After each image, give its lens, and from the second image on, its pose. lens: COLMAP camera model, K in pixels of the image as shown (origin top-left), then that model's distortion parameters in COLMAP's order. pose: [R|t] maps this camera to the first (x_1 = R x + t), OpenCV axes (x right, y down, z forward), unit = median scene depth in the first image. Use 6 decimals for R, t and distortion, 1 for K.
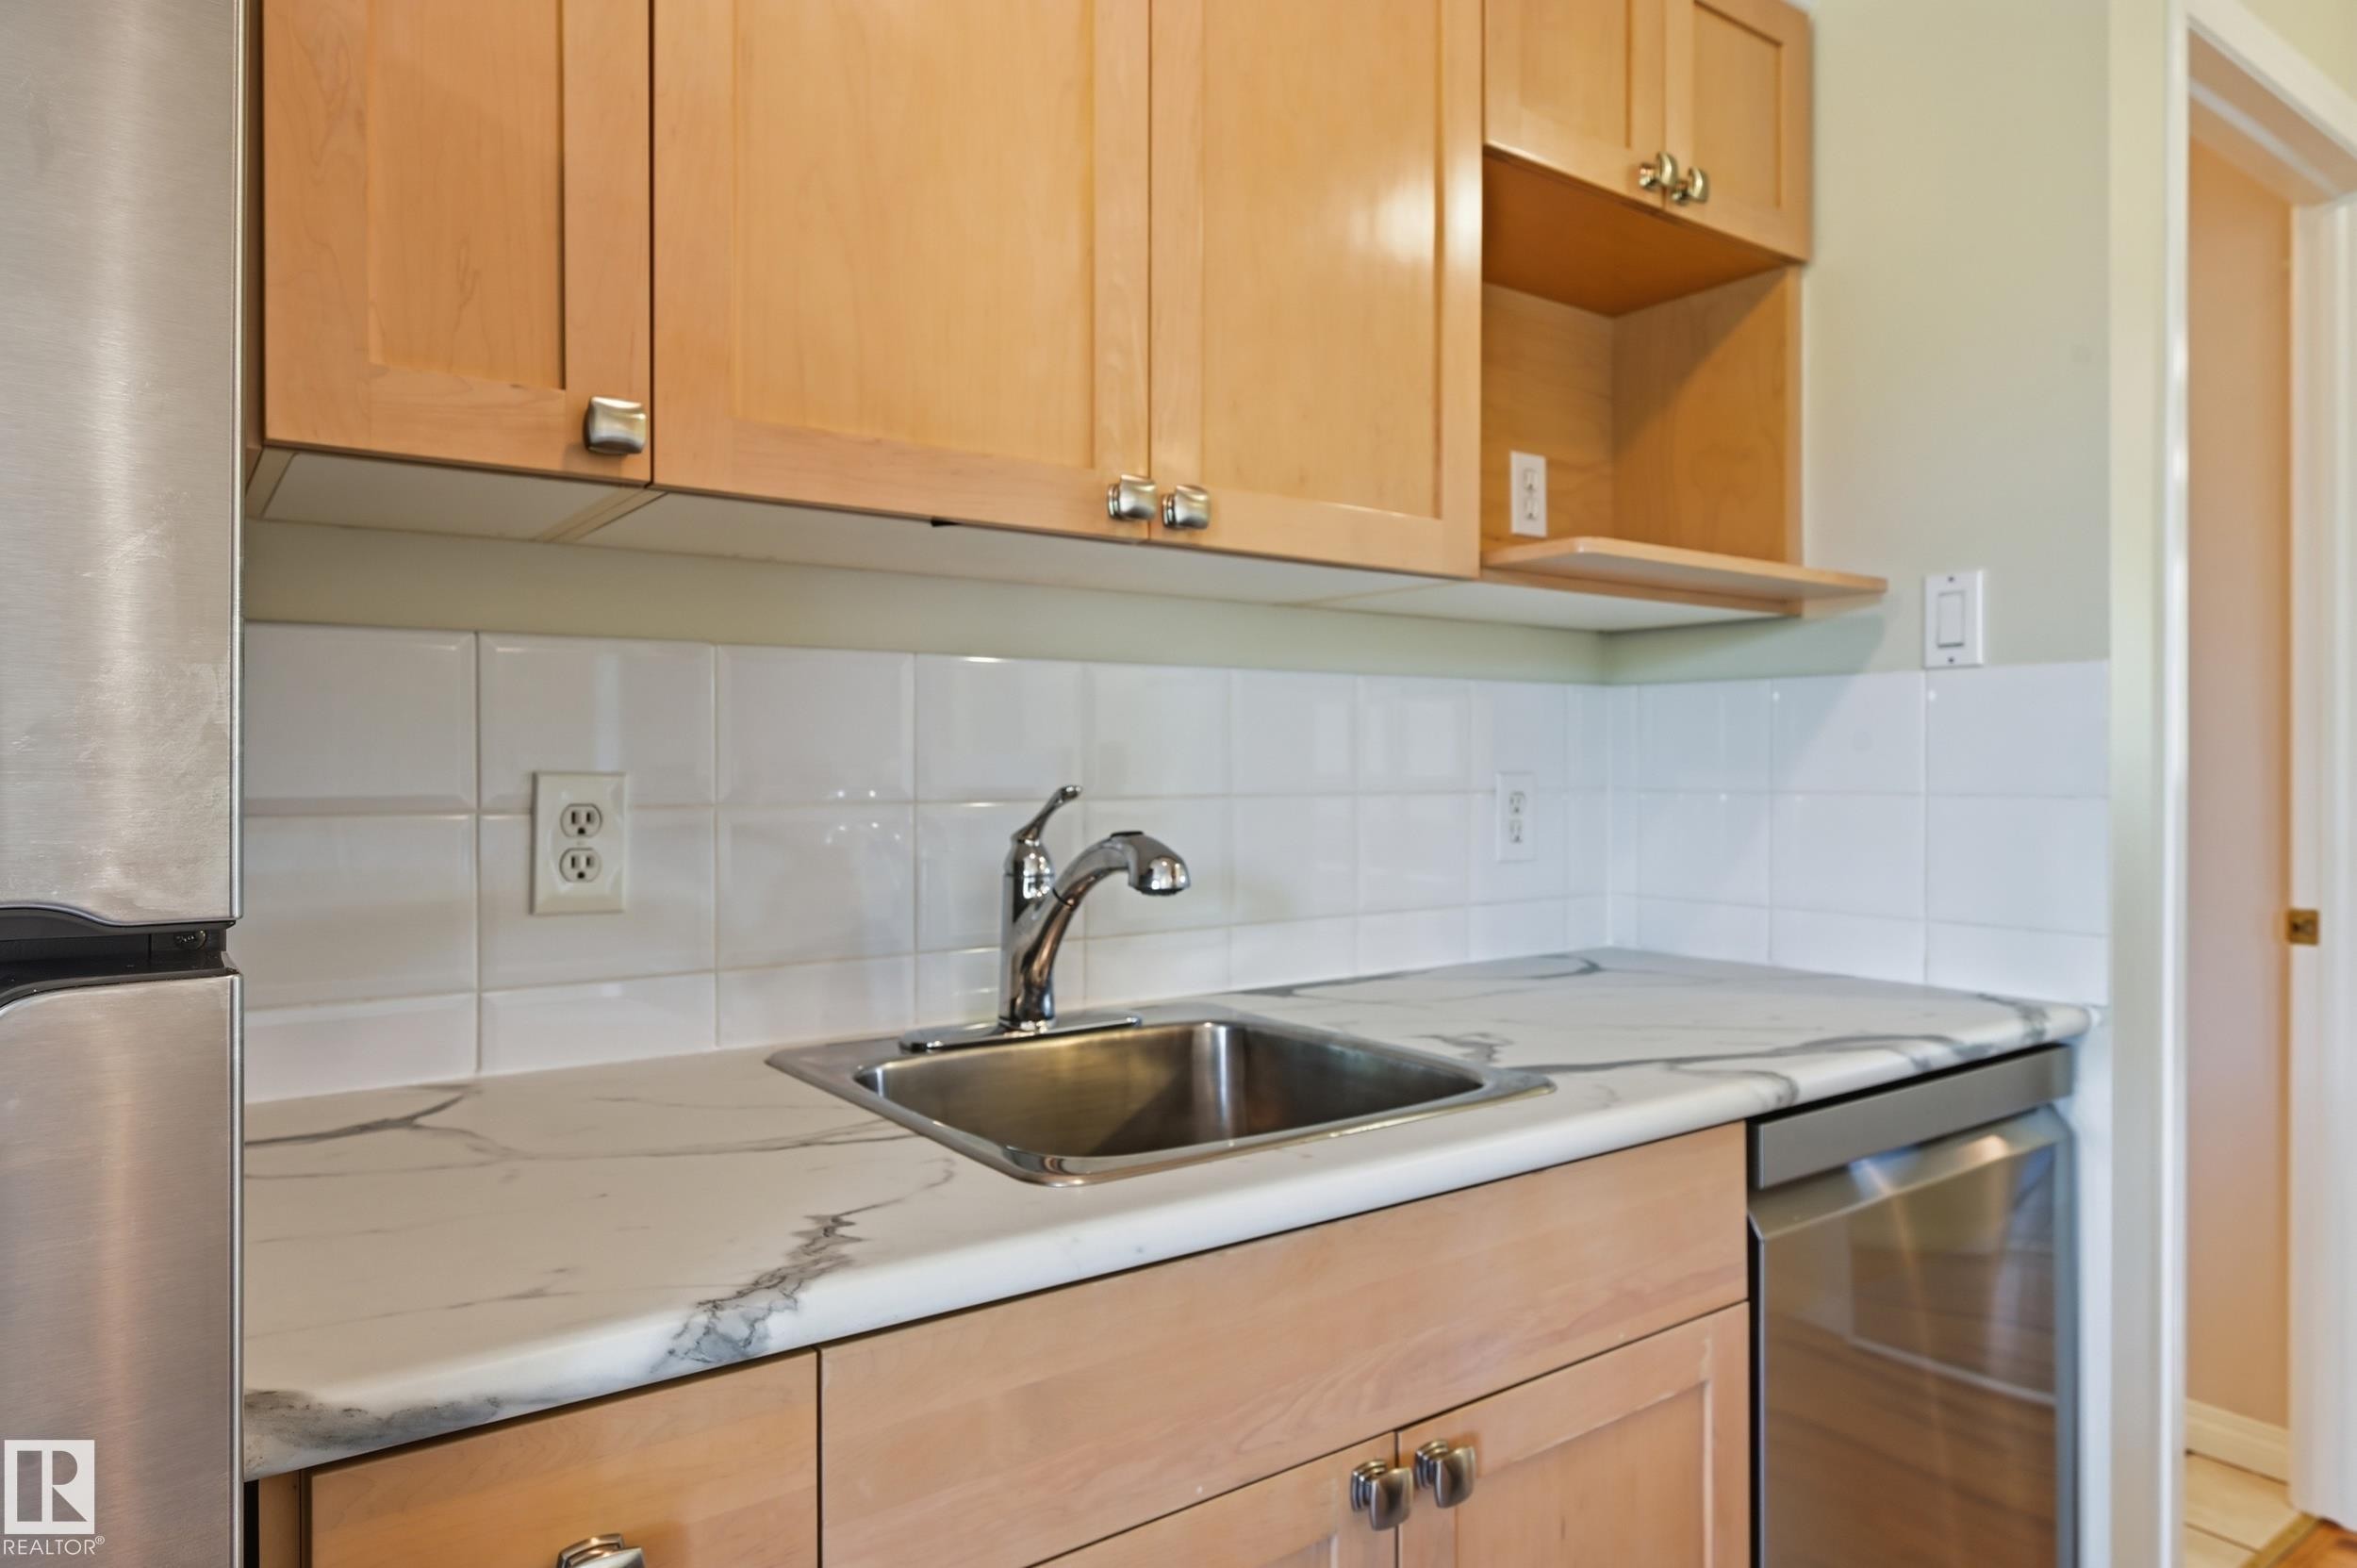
lens RADIAL K [[1433.8, 0, 1174.3], [0, 1433.8, 777.6], [0, 0, 1]] dist [-0.000092, -0.000004]
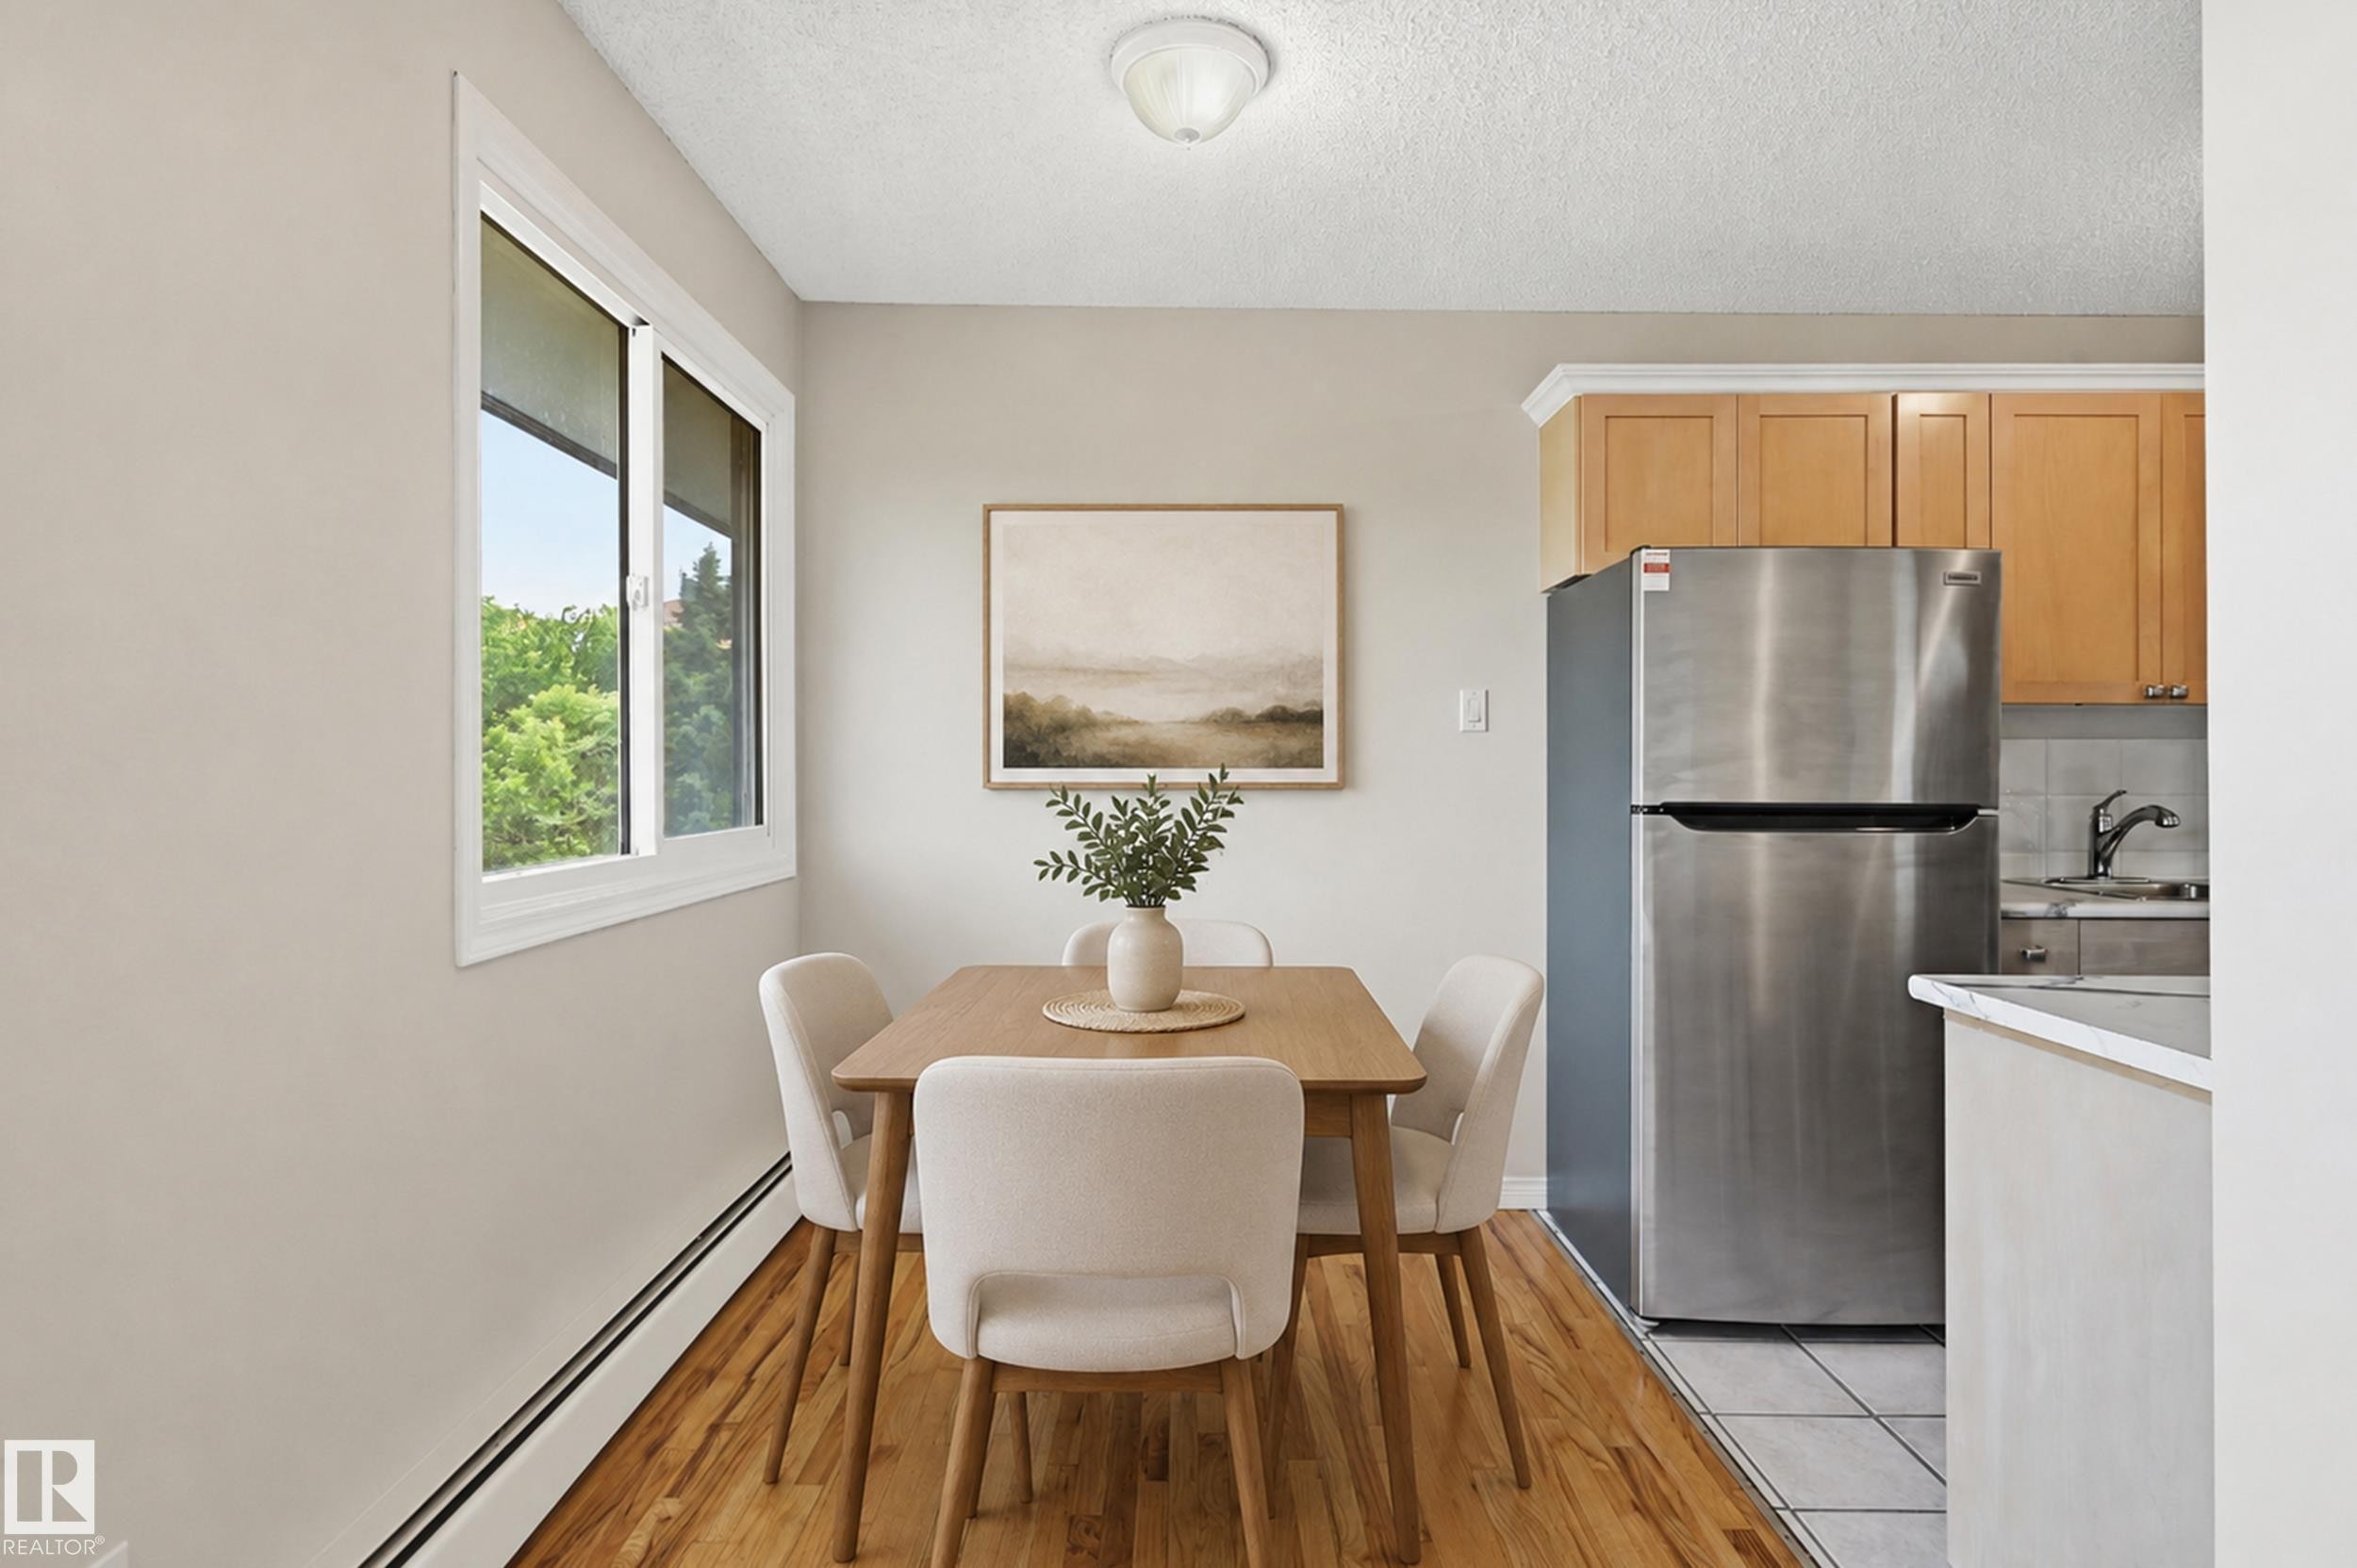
lens RADIAL K [[1220.8, 0, 1170.4], [0, 1220.8, 777.9], [0, 0, 1]] dist [0.004300, 0.000587]
pose [[0.798696, -0.001853, -0.601733, -0.117150], [0.000815, 0.999998, -0.001997, -0.013589], [0.601735, 0.001104, 0.798695, -1.968474]]
